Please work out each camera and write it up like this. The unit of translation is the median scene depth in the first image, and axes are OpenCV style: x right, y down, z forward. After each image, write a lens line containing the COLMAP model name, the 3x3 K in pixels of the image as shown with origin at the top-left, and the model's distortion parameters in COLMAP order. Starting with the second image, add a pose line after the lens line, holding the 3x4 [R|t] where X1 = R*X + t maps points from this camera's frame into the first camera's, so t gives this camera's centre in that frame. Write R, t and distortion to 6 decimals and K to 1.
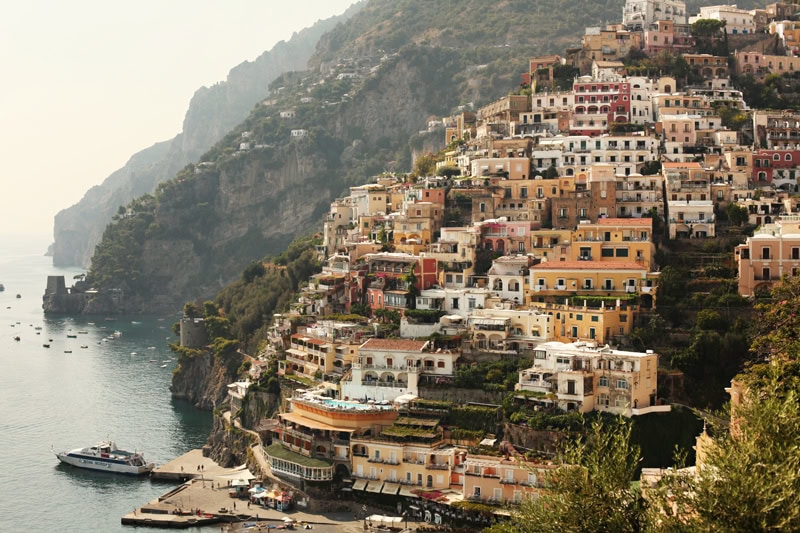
lens RADIAL K [[1141.4, 0, 413.2], [0, 1141.4, 265.5], [0, 0, 1]] dist [-0.111402, 0.000000]
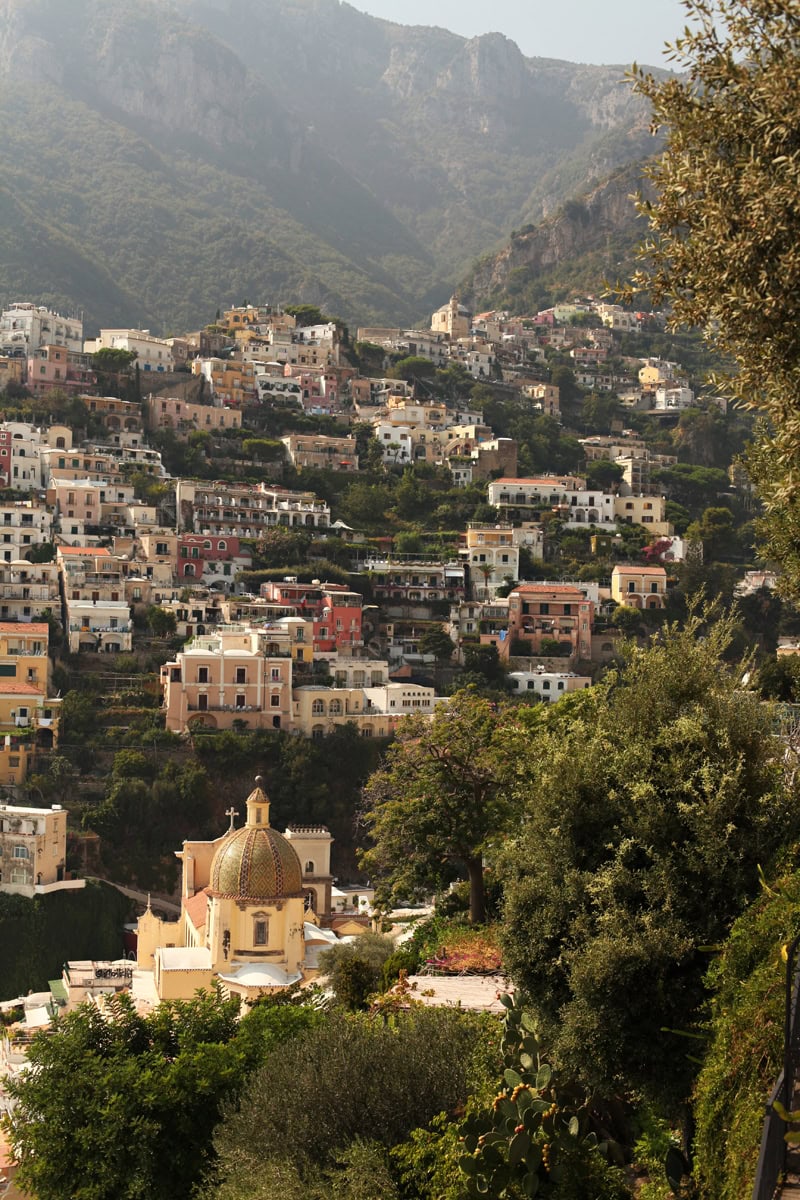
lens RADIAL K [[1712.1, 0, 403.9], [0, 1712.1, 600.6], [0, 0, 1]] dist [-0.111402, 0.000000]
pose [[0.894878, 0.033967, 0.445016, -0.077500], [-0.012327, 0.998600, -0.051433, -0.003434], [-0.446141, 0.040540, 0.894044, -0.082245]]
